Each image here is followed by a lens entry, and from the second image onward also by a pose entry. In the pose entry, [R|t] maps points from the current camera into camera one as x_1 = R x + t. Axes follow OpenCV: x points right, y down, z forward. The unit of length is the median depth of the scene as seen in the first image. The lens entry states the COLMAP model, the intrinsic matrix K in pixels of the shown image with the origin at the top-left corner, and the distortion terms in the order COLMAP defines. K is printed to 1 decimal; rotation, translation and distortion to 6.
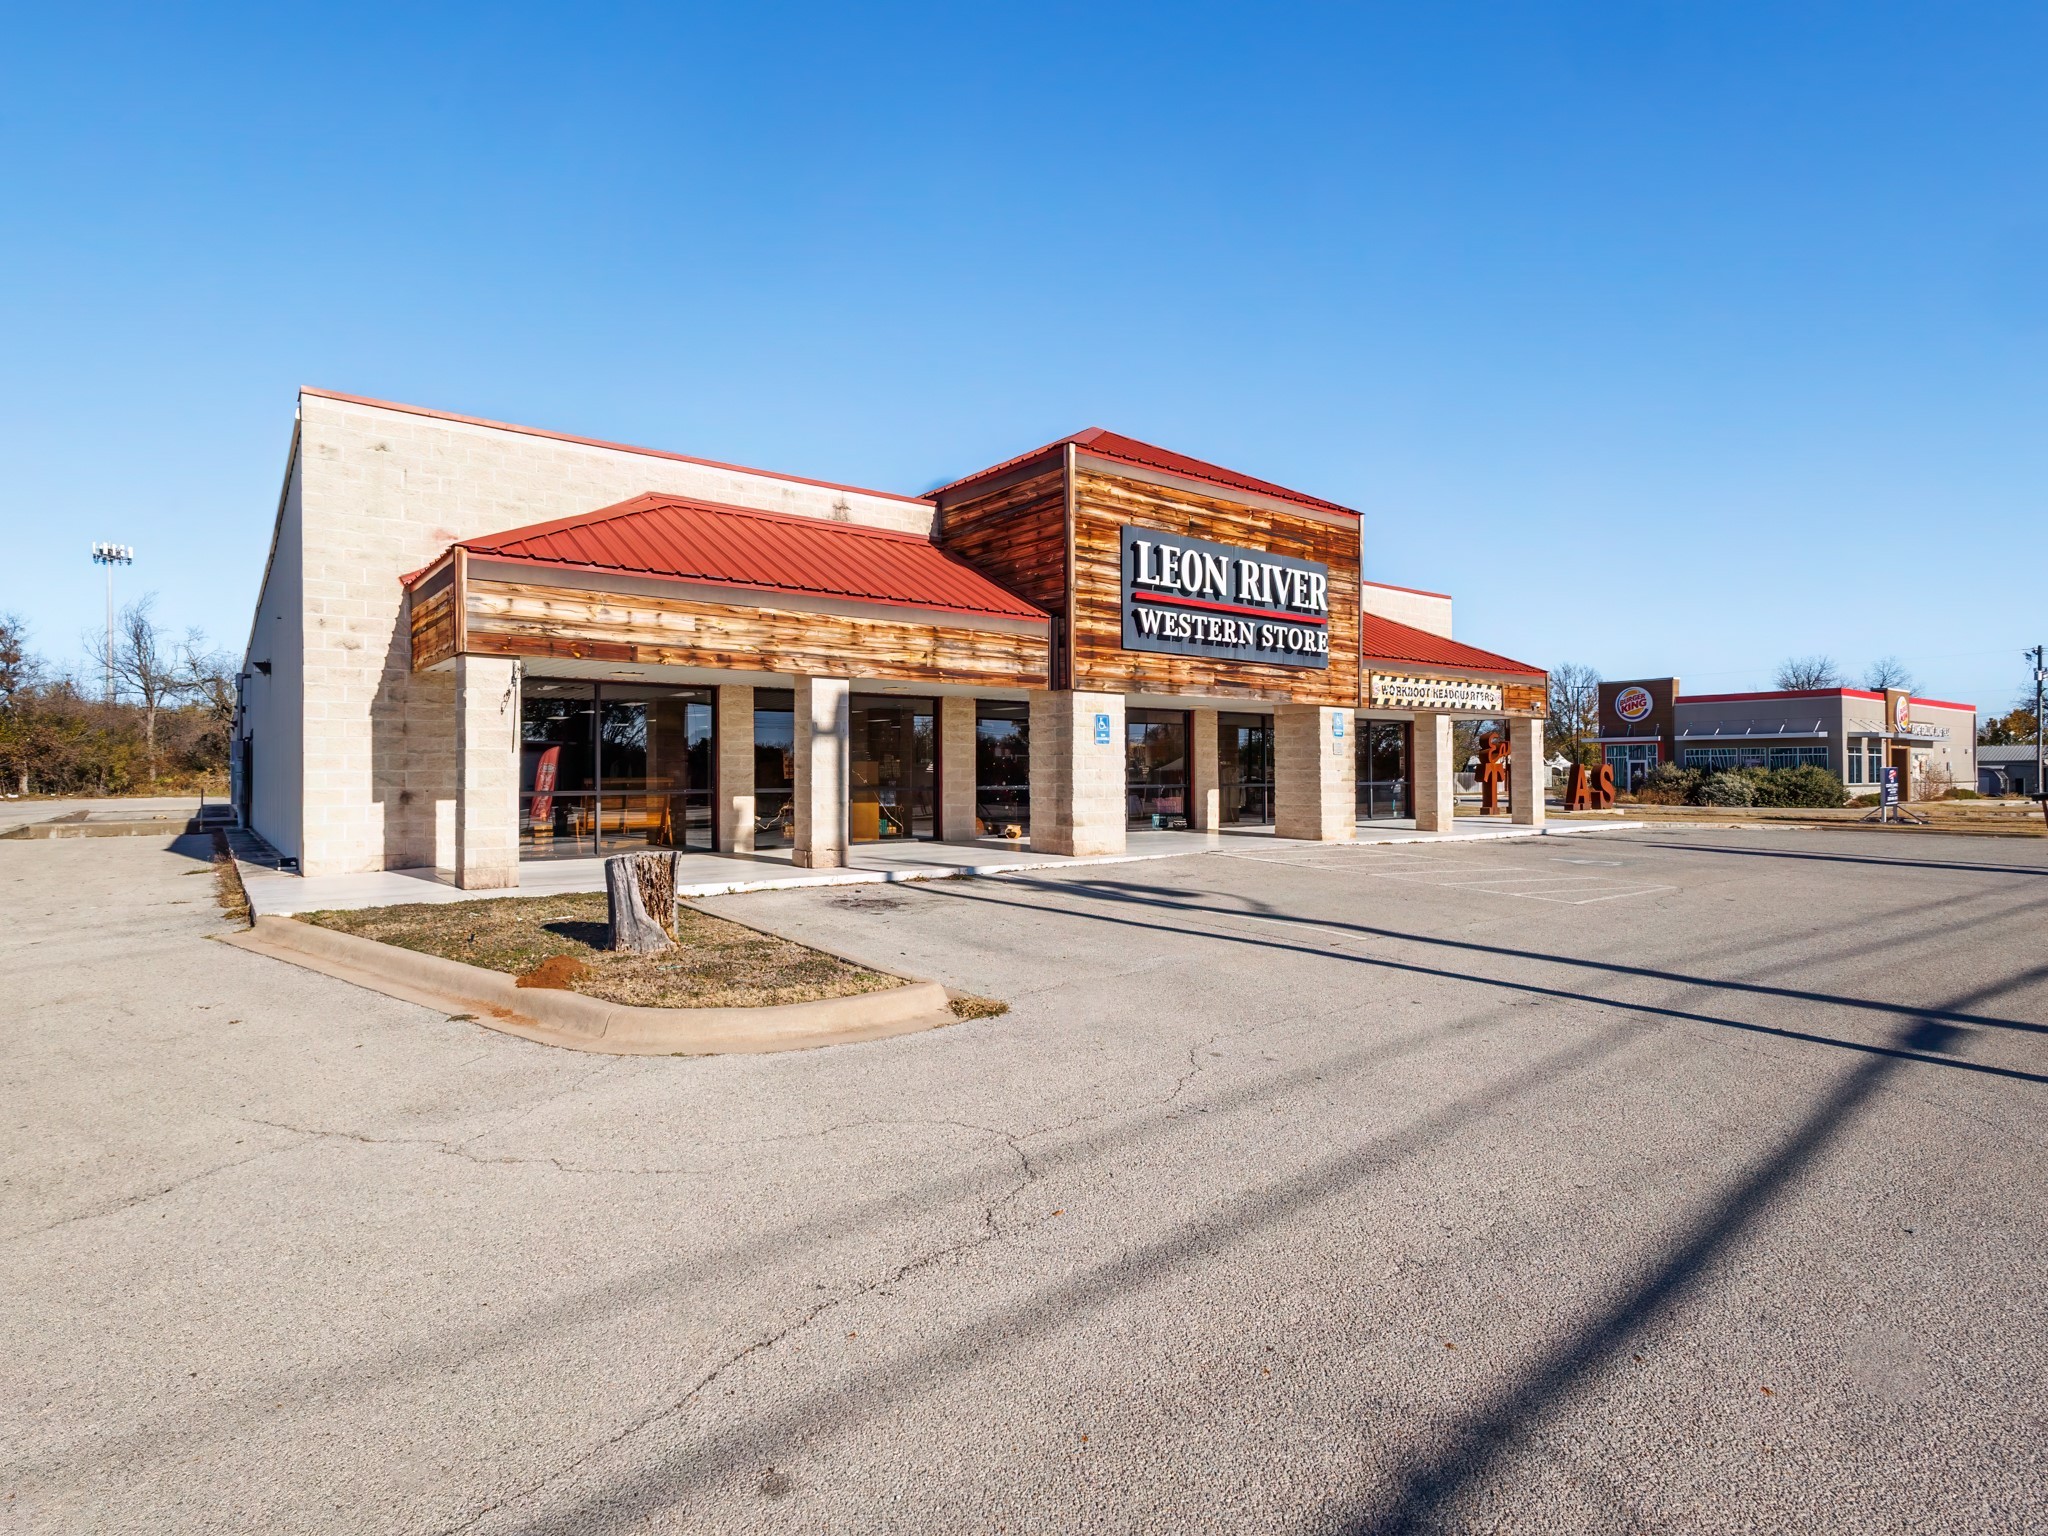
lens RADIAL K [[1070.8, 0, 1041.8], [0, 1070.8, 771.7], [0, 0, 1]] dist [0.011842, -0.000279]
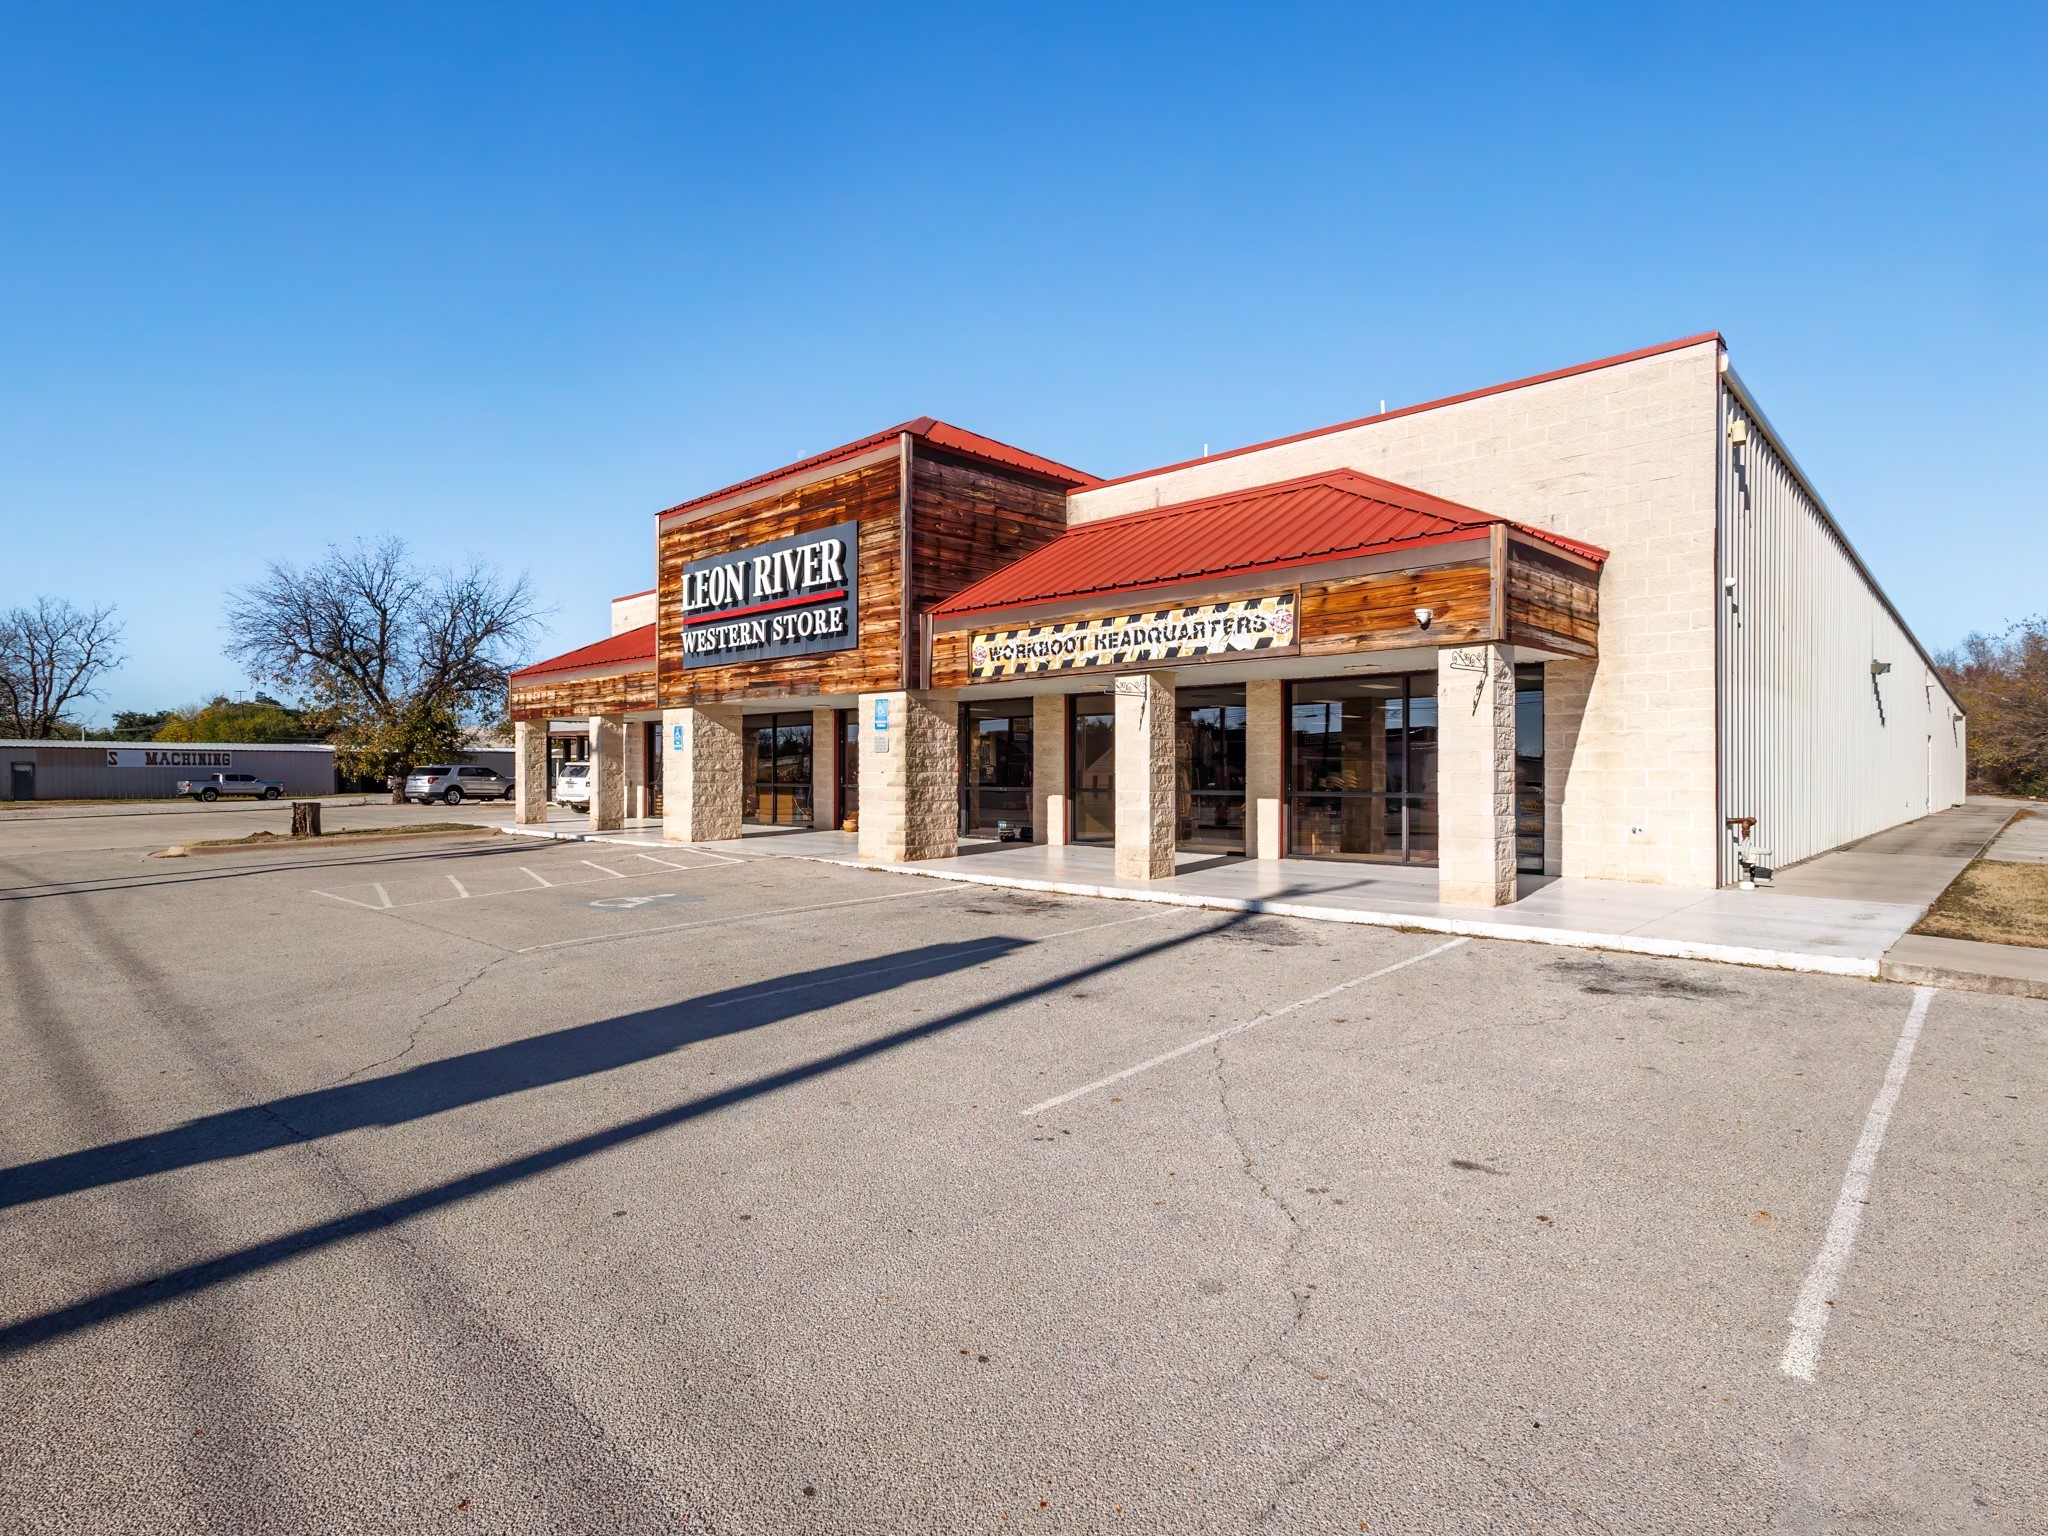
lens RADIAL K [[1070.8, 0, 1011.7], [0, 1070.8, 761.0], [0, 0, 1]] dist [0.011842, -0.000279]
pose [[0.132098, -0.002313, -0.991234, 1.141195], [0.006405, 0.999978, -0.001480, -0.008448], [0.991216, -0.006153, 0.132110, 1.056685]]
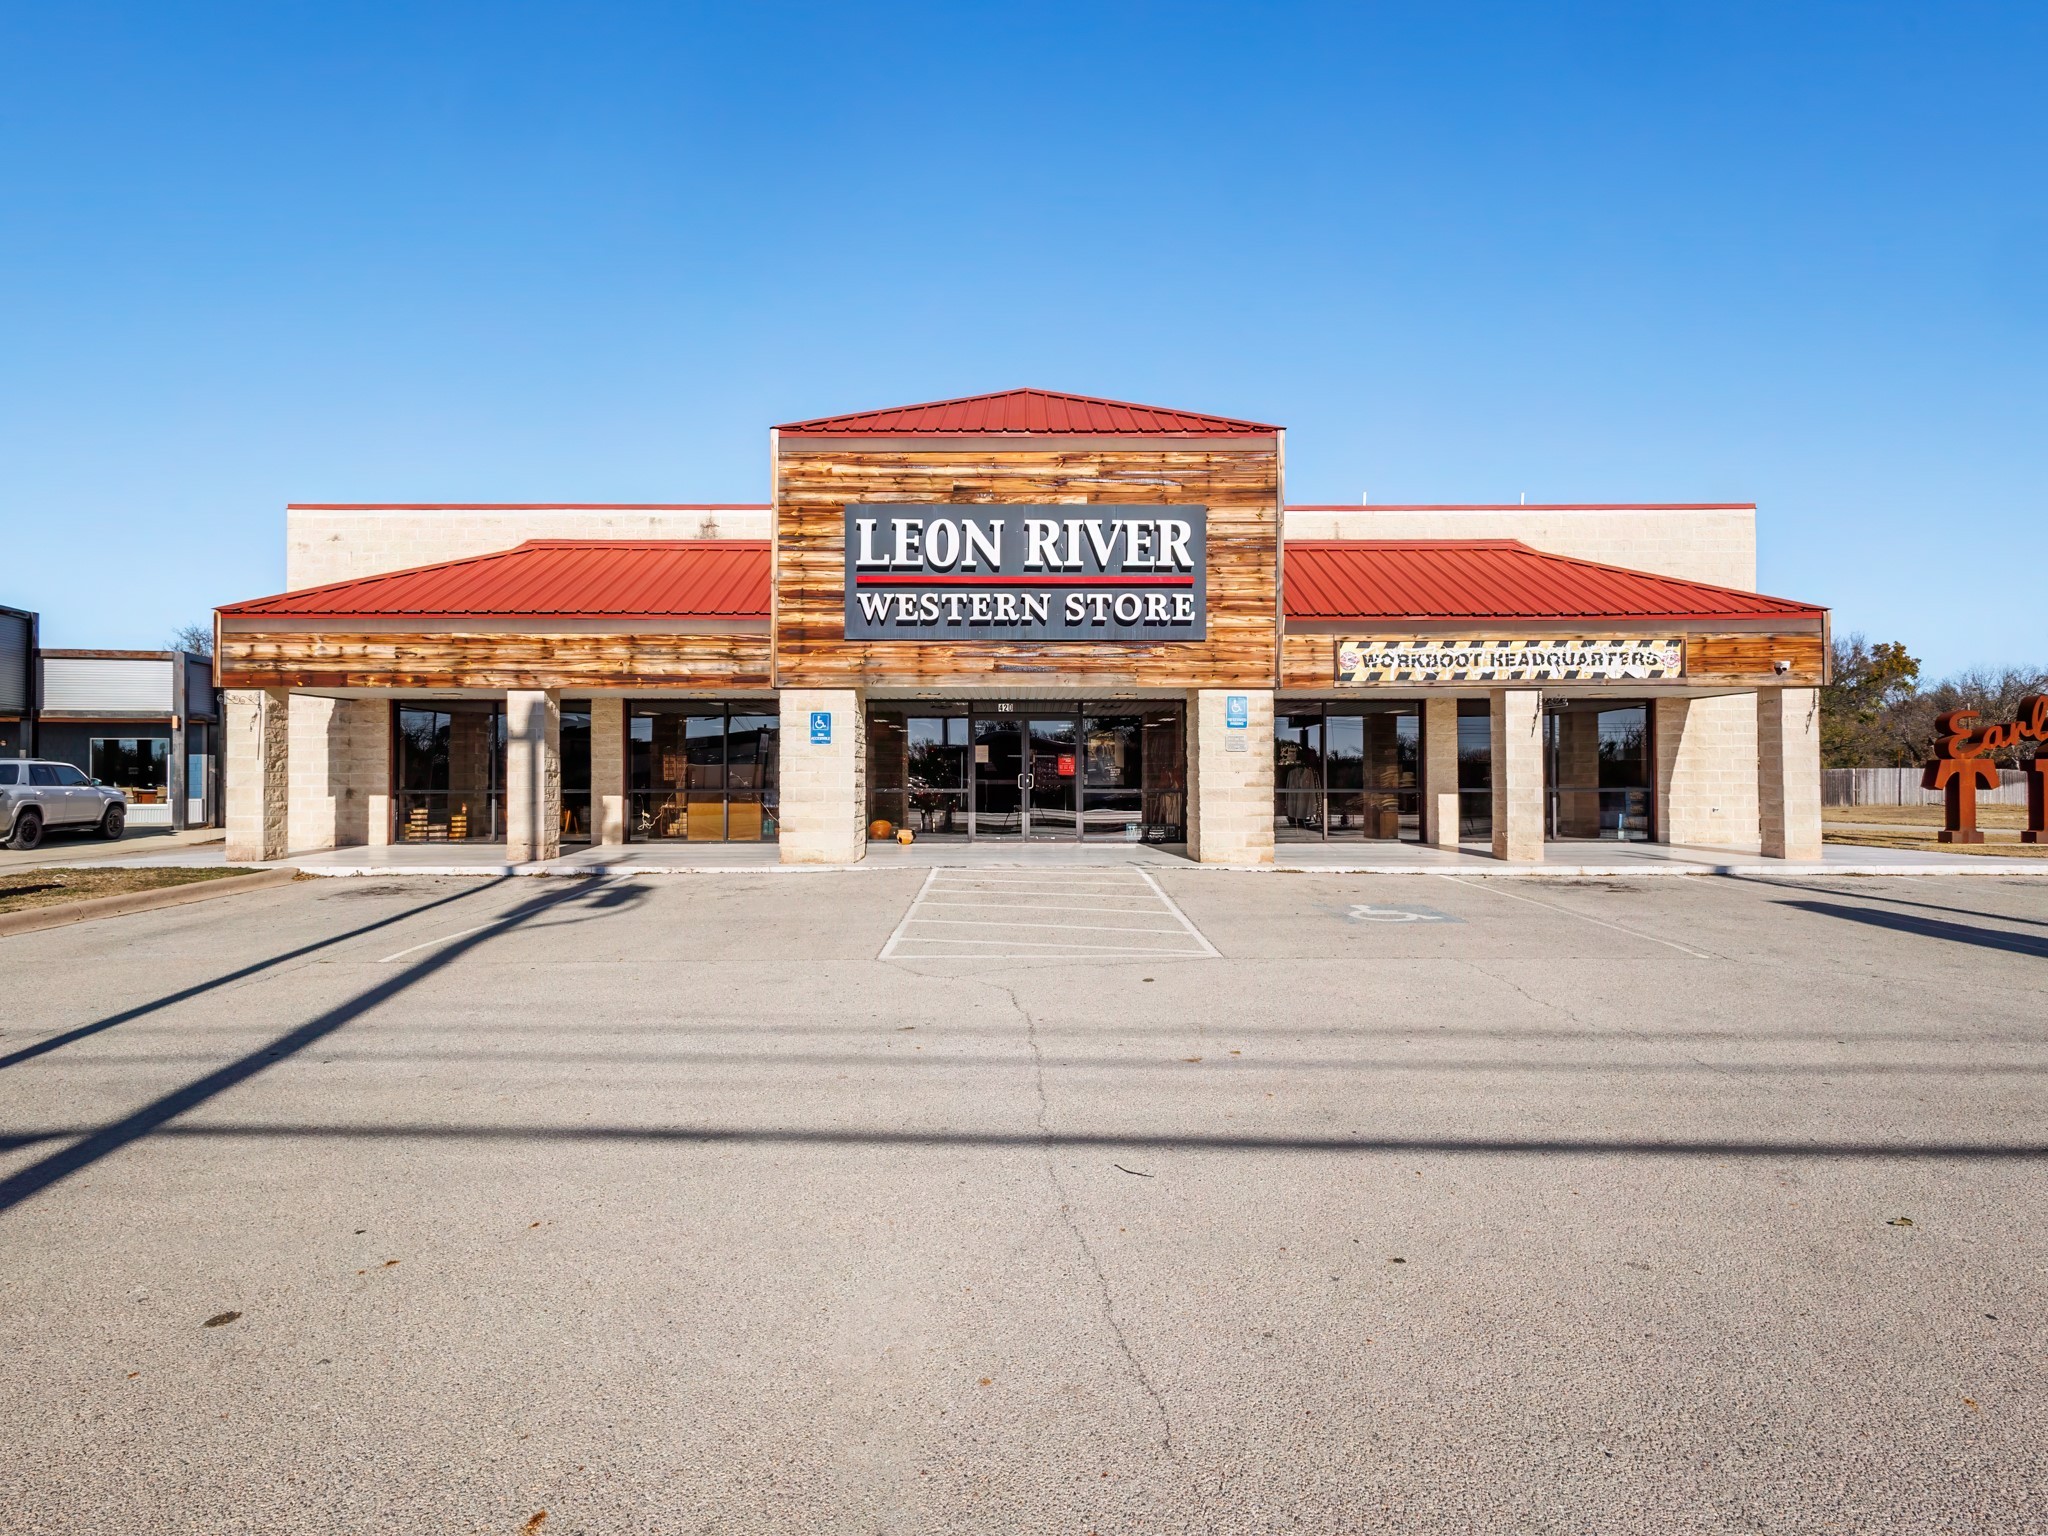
lens RADIAL K [[1070.8, 0, 1032.5], [0, 1070.8, 762.7], [0, 0, 1]] dist [0.011842, -0.000279]
pose [[0.790467, -0.005423, -0.612480, 0.669091], [0.000704, 0.999968, -0.007945, -0.002141], [0.612504, 0.005849, 0.790446, 0.331139]]
